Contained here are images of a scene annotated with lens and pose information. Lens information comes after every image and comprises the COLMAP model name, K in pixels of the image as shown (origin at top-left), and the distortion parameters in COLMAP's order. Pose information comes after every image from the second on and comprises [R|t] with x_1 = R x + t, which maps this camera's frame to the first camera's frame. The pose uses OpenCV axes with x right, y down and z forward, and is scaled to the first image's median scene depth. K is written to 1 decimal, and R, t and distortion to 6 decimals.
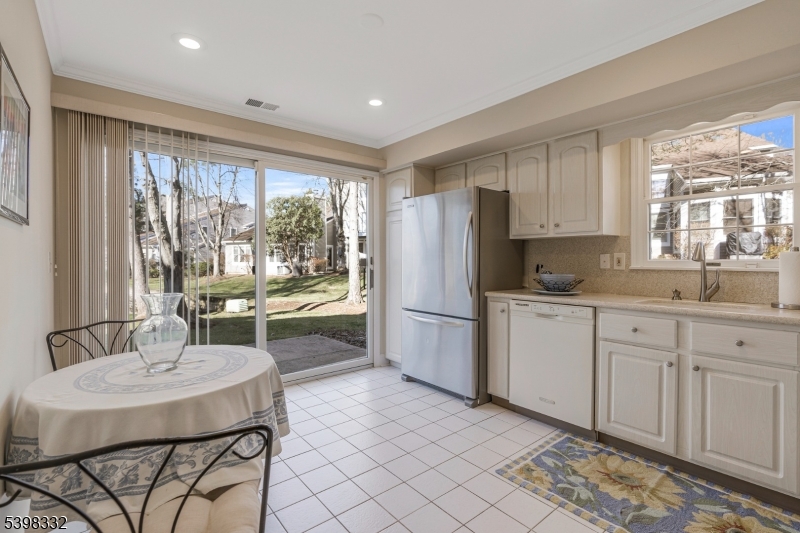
lens RADIAL K [[371.4, 0, 405.6], [0, 371.4, 264.1], [0, 0, 1]] dist [-0.001003, -0.000630]
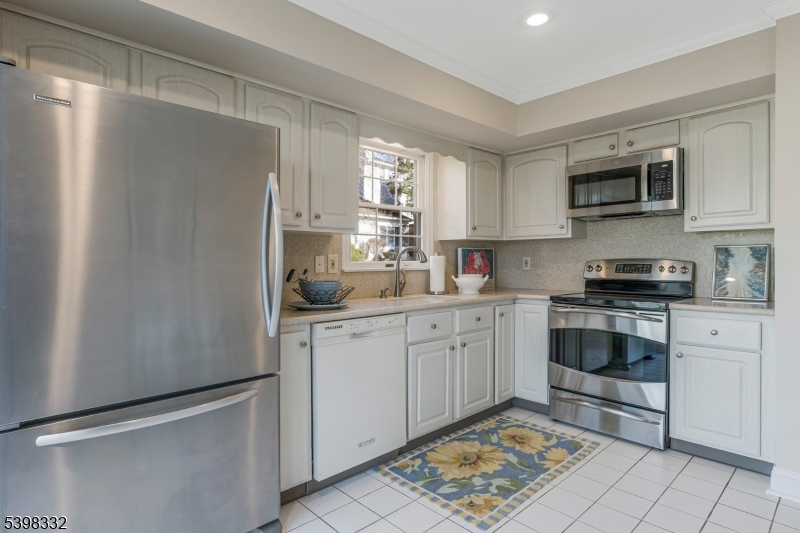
lens RADIAL K [[431.6, 0, 401.9], [0, 431.6, 266.2], [0, 0, 1]] dist [-0.001528, 0.000613]
pose [[-0.060982, -0.013079, 0.998053, -0.620639], [0.017241, 0.999751, 0.014155, -0.017384], [-0.997990, 0.018071, -0.060741, 1.153048]]
